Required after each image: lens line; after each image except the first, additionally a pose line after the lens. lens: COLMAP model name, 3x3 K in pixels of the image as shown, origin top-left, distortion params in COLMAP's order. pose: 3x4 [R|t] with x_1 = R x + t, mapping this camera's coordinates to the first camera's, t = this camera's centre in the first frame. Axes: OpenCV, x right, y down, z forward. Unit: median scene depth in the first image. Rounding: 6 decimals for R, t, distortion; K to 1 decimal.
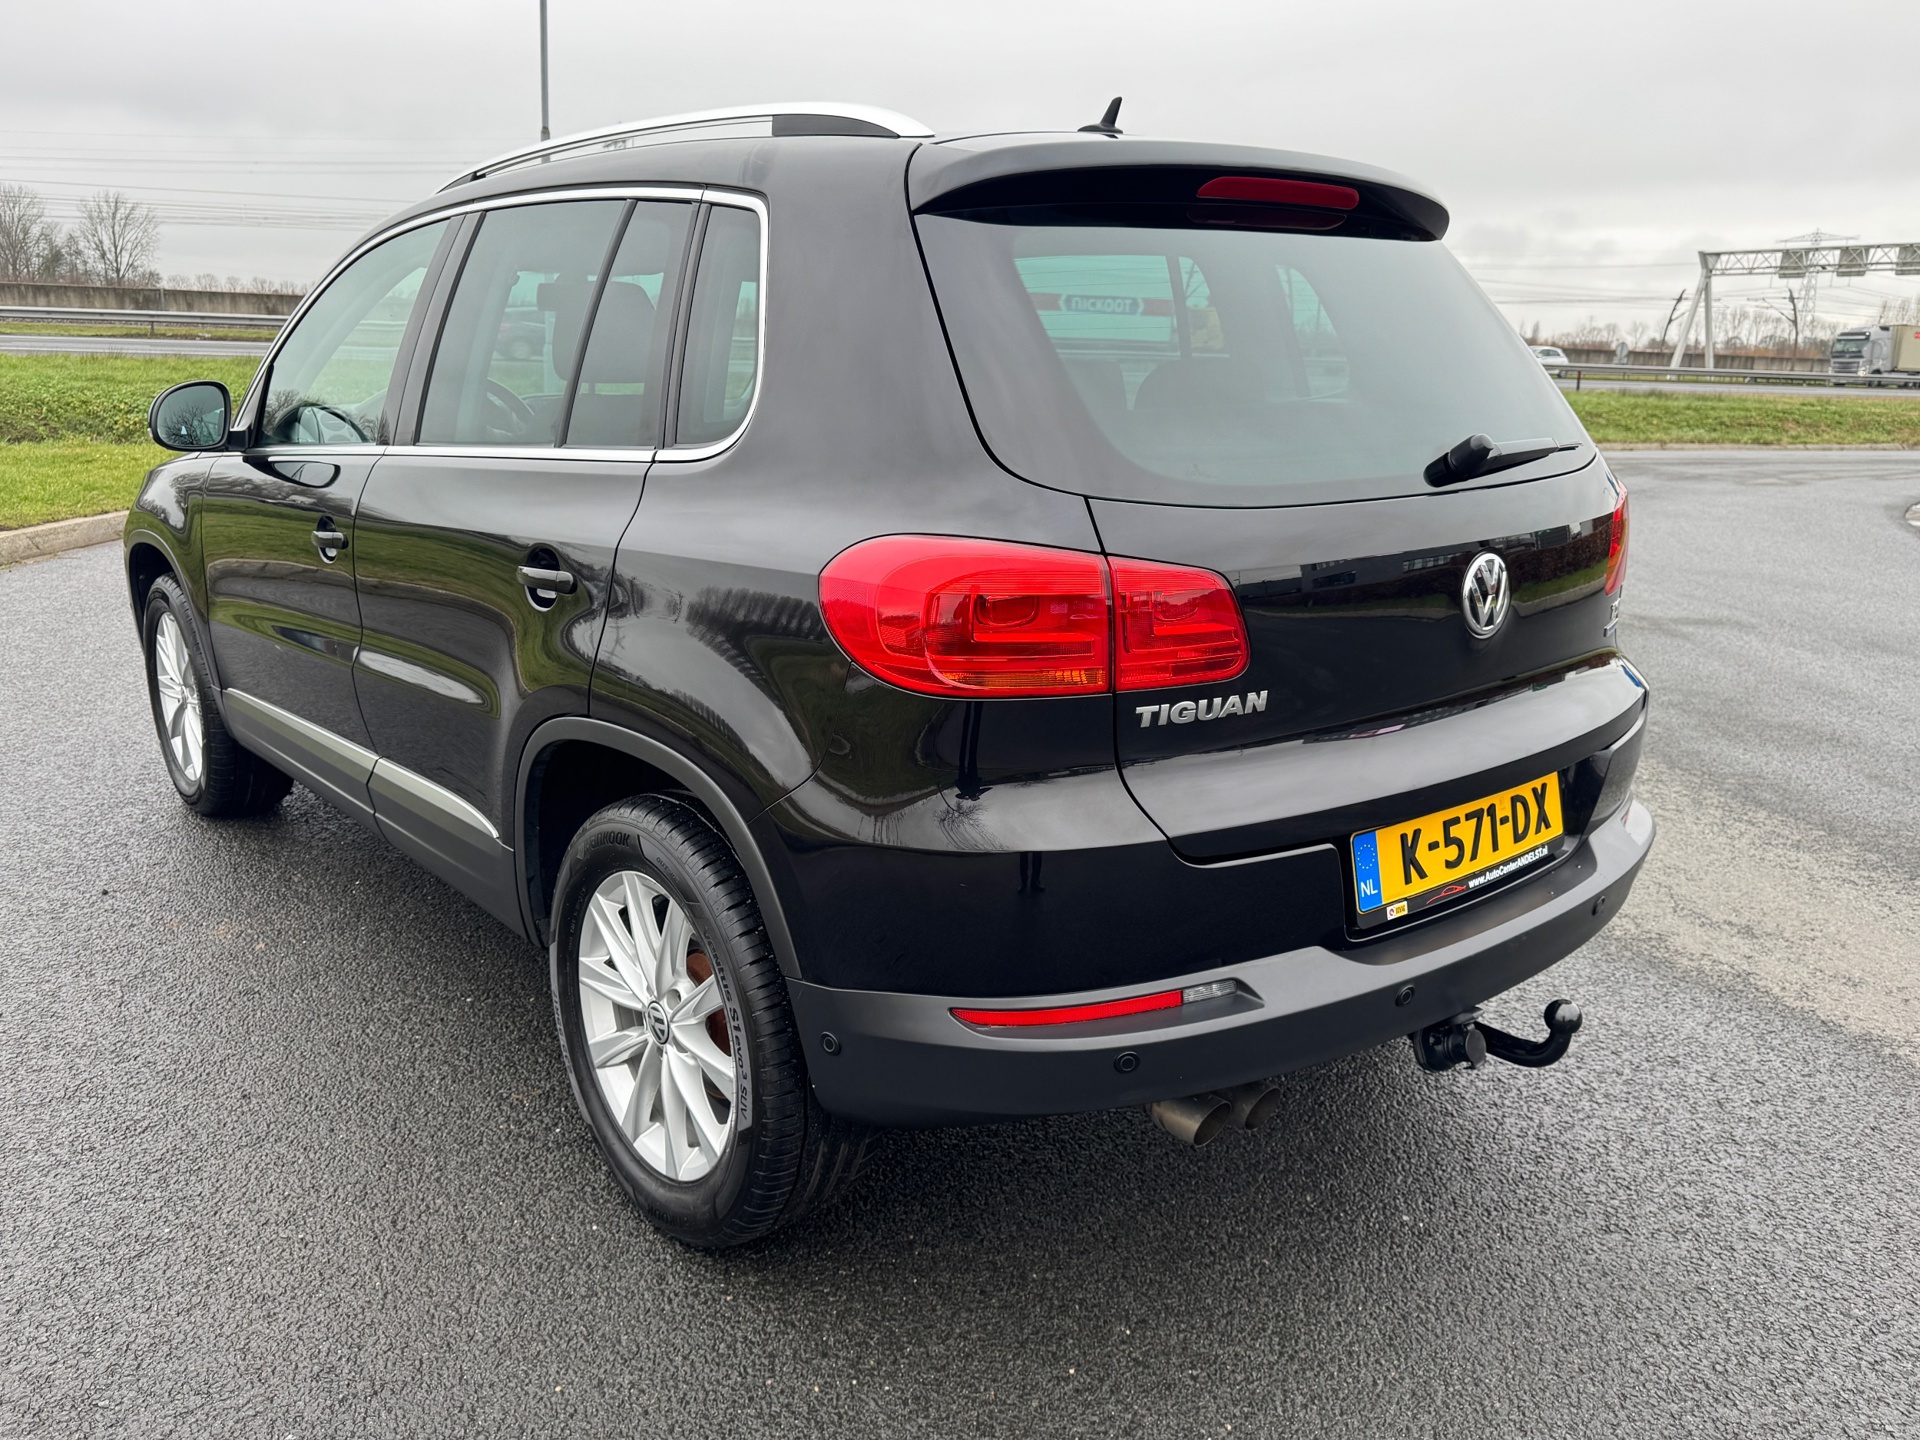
lens RADIAL K [[1507.5, 0, 960.0], [0, 1507.5, 720.0], [0, 0, 1]] dist [0.136314, -0.271761]
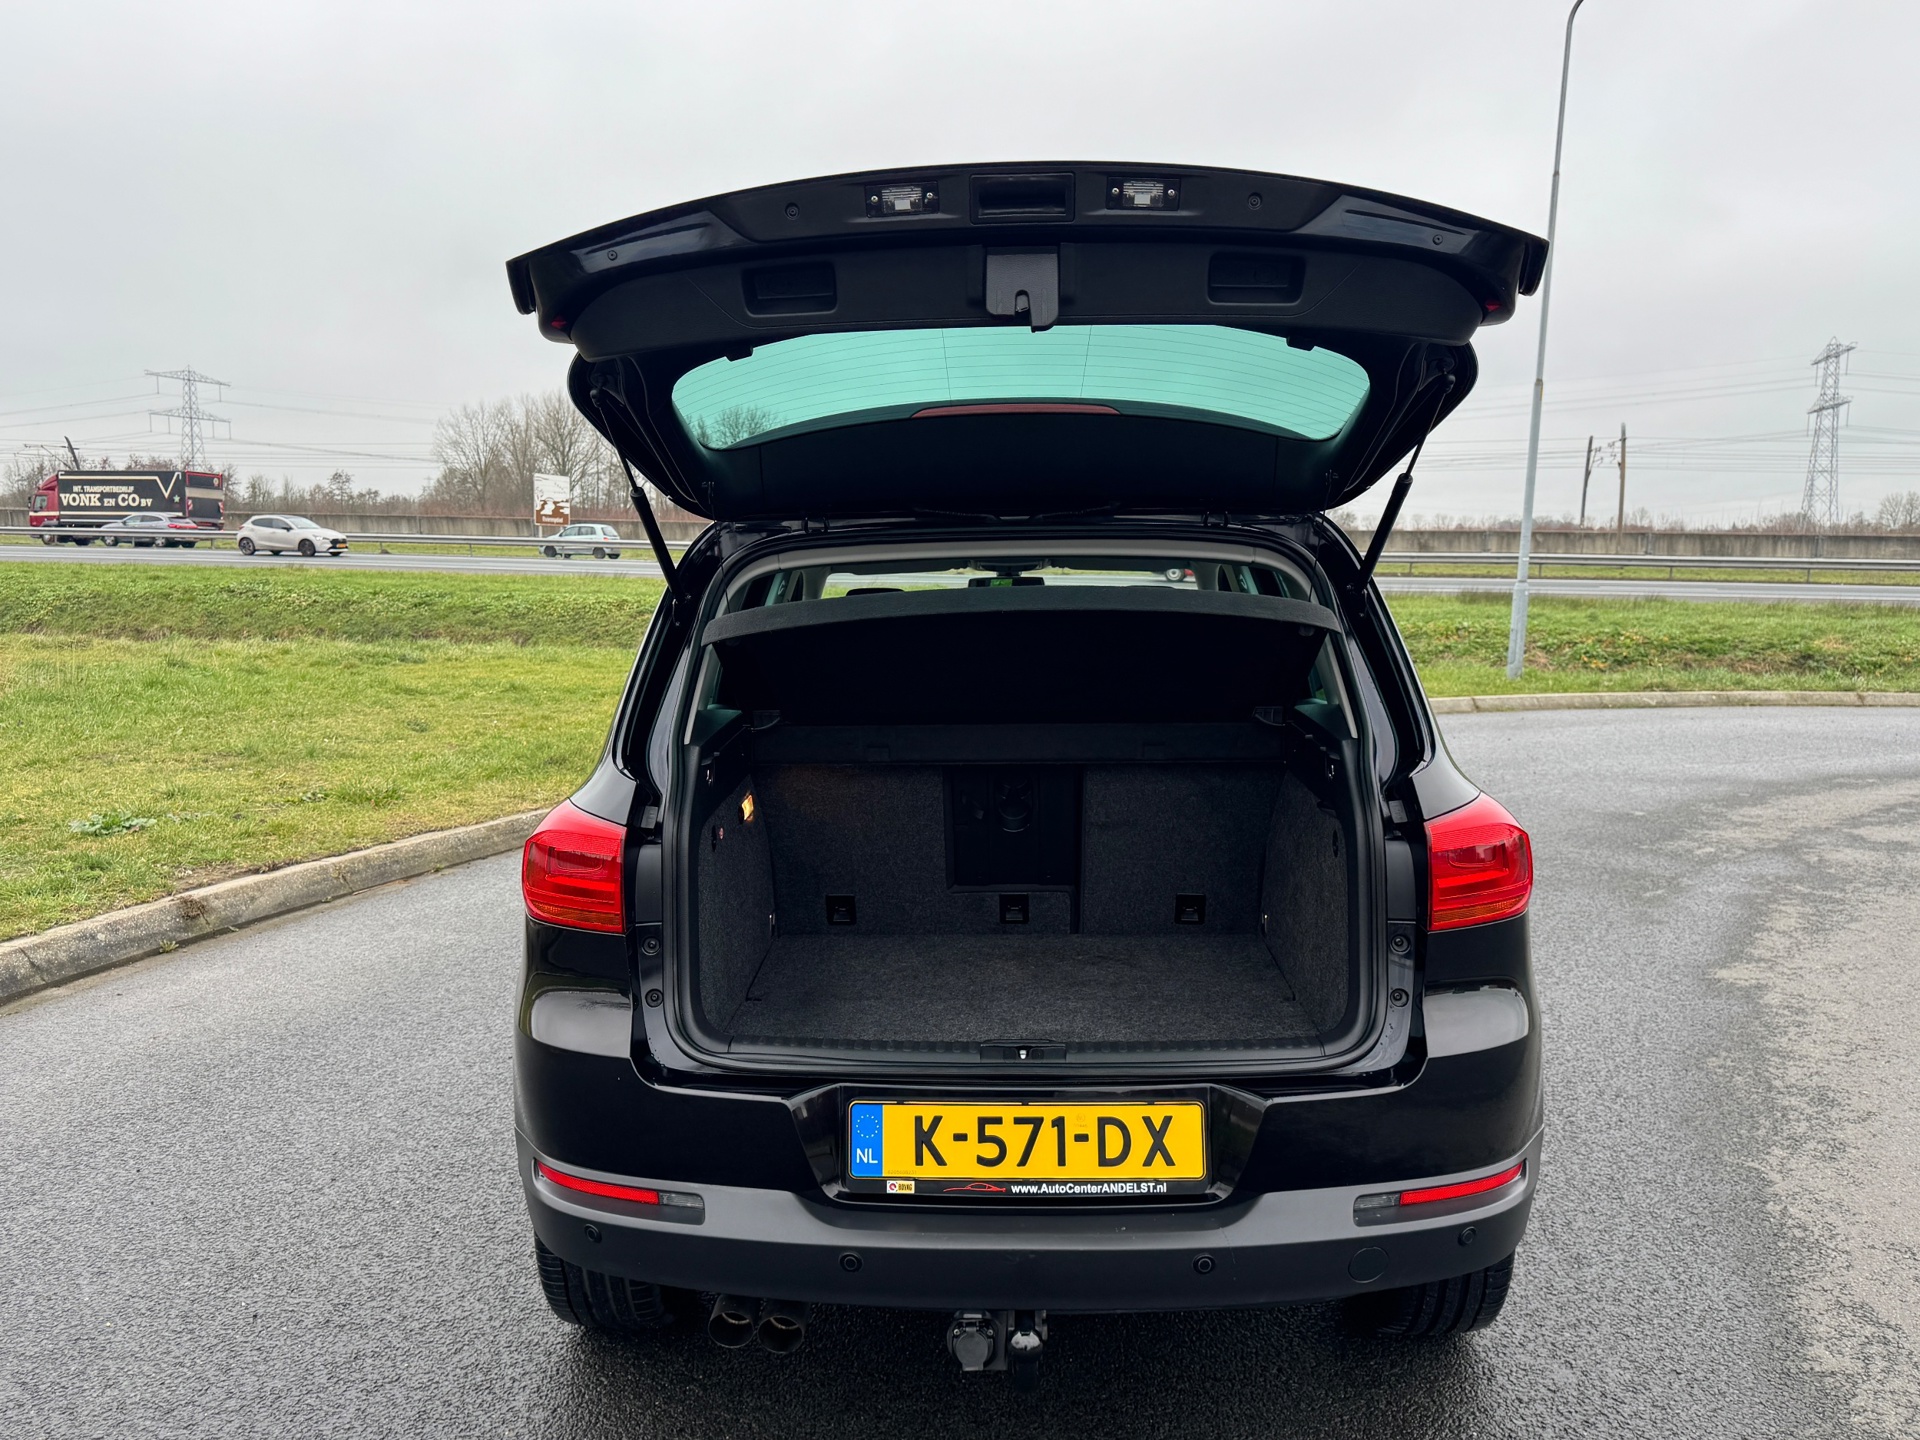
lens RADIAL K [[1509.2, 0, 949.4], [0, 1509.2, 719.2], [0, 0, 1]] dist [0.098463, -0.178287]
pose [[0.750695, 0.060802, -0.657845, 1.005260], [-0.155295, 0.984095, -0.086258, -0.114070], [0.642137, 0.166913, 0.748198, 0.159723]]
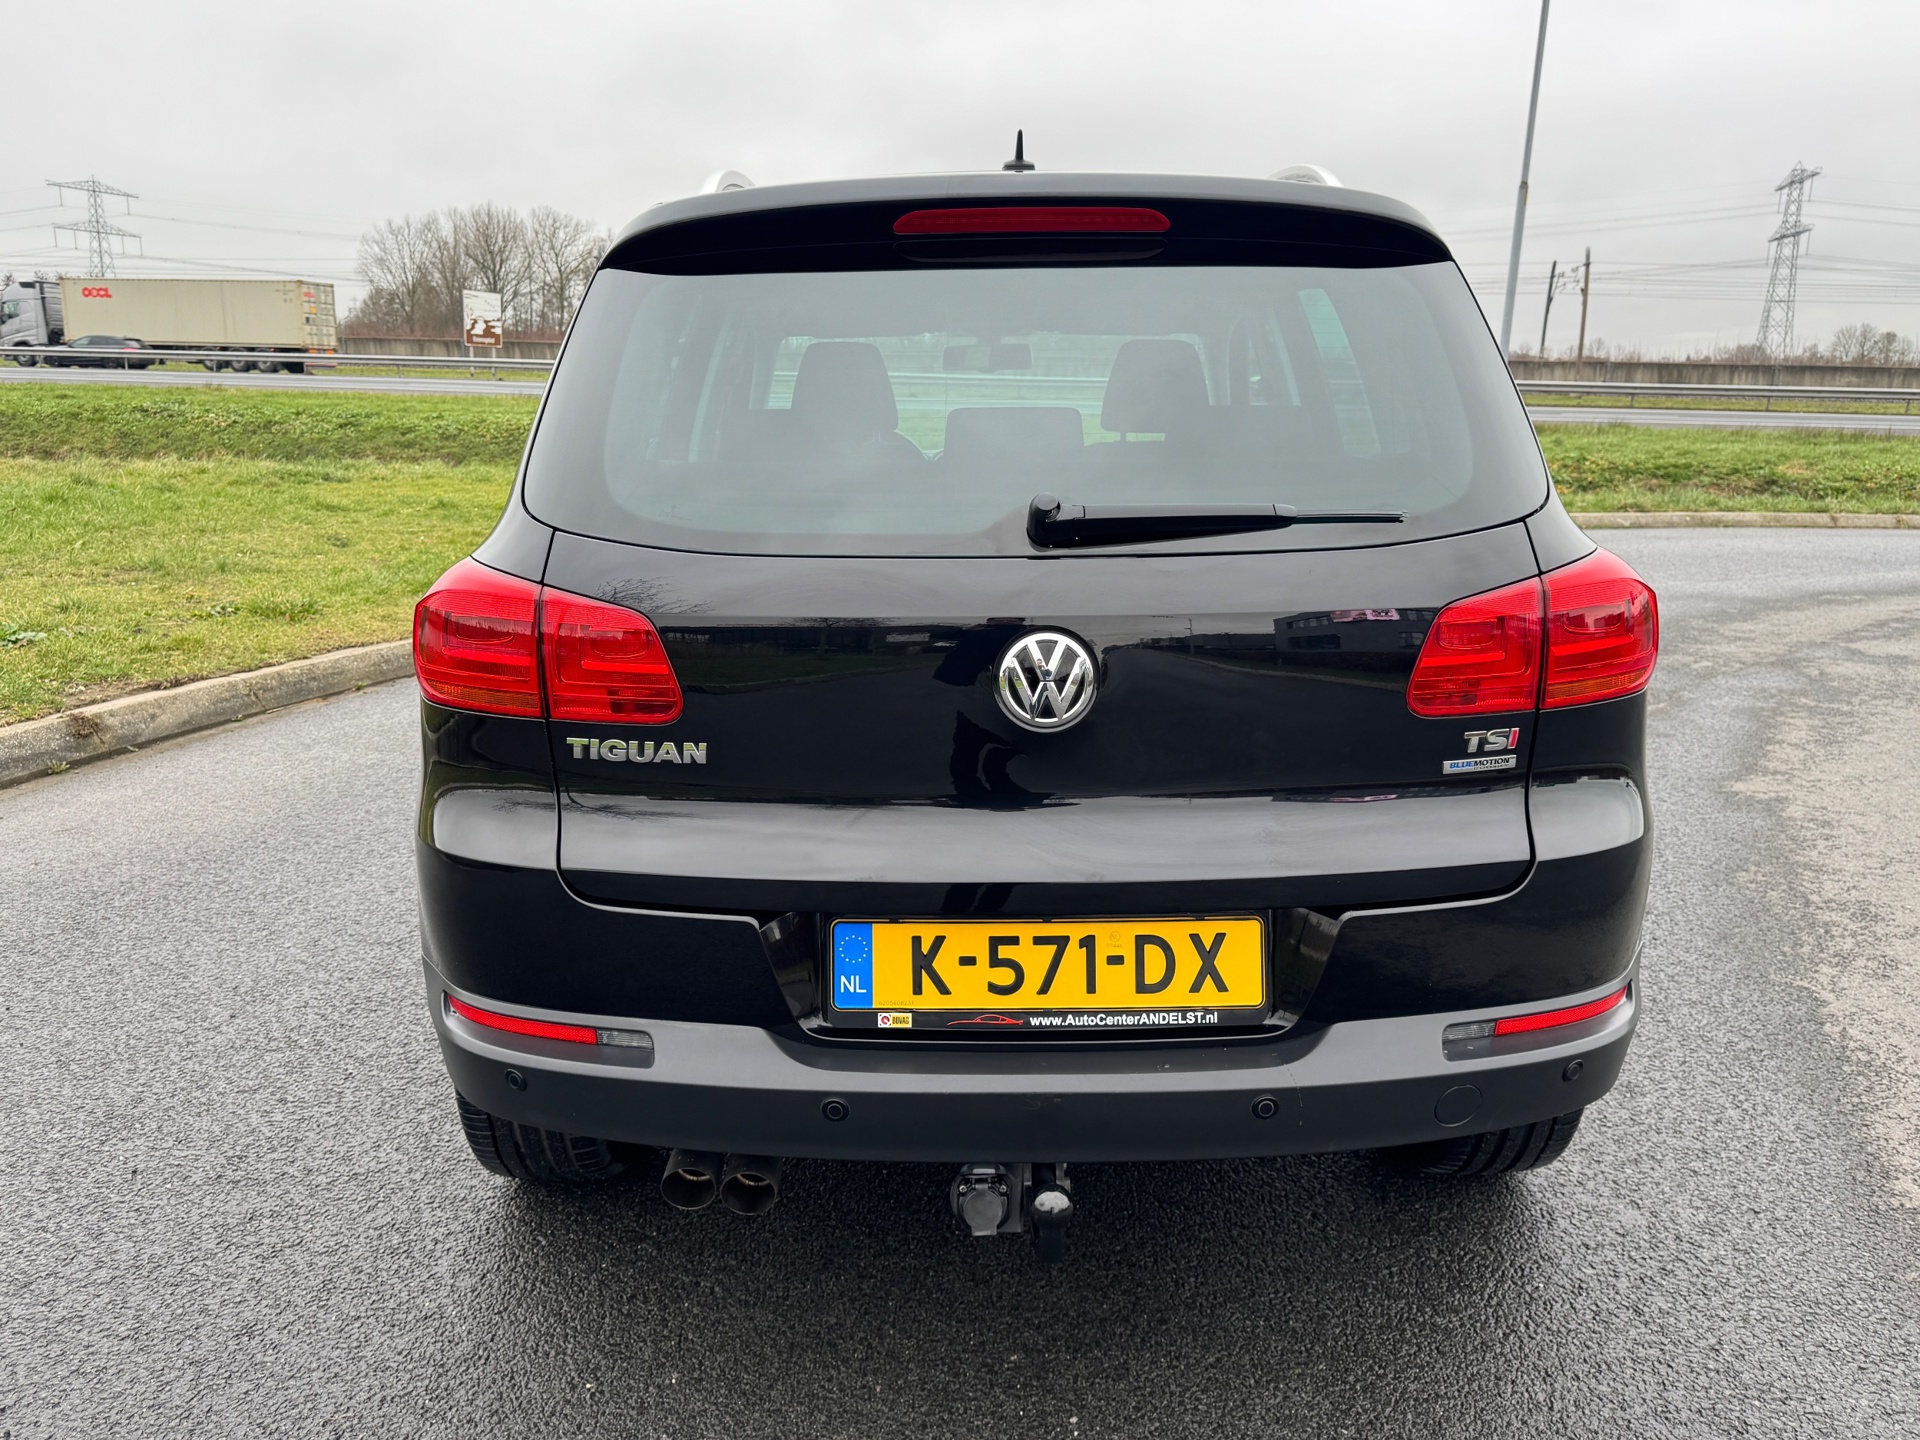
lens RADIAL K [[1507.5, 0, 960.0], [0, 1507.5, 720.0], [0, 0, 1]] dist [0.136314, -0.271761]
pose [[0.775858, 0.128822, -0.617616, 0.840345], [-0.152588, 0.988185, 0.014431, -0.066186], [0.612177, 0.083044, 0.786348, 0.316463]]
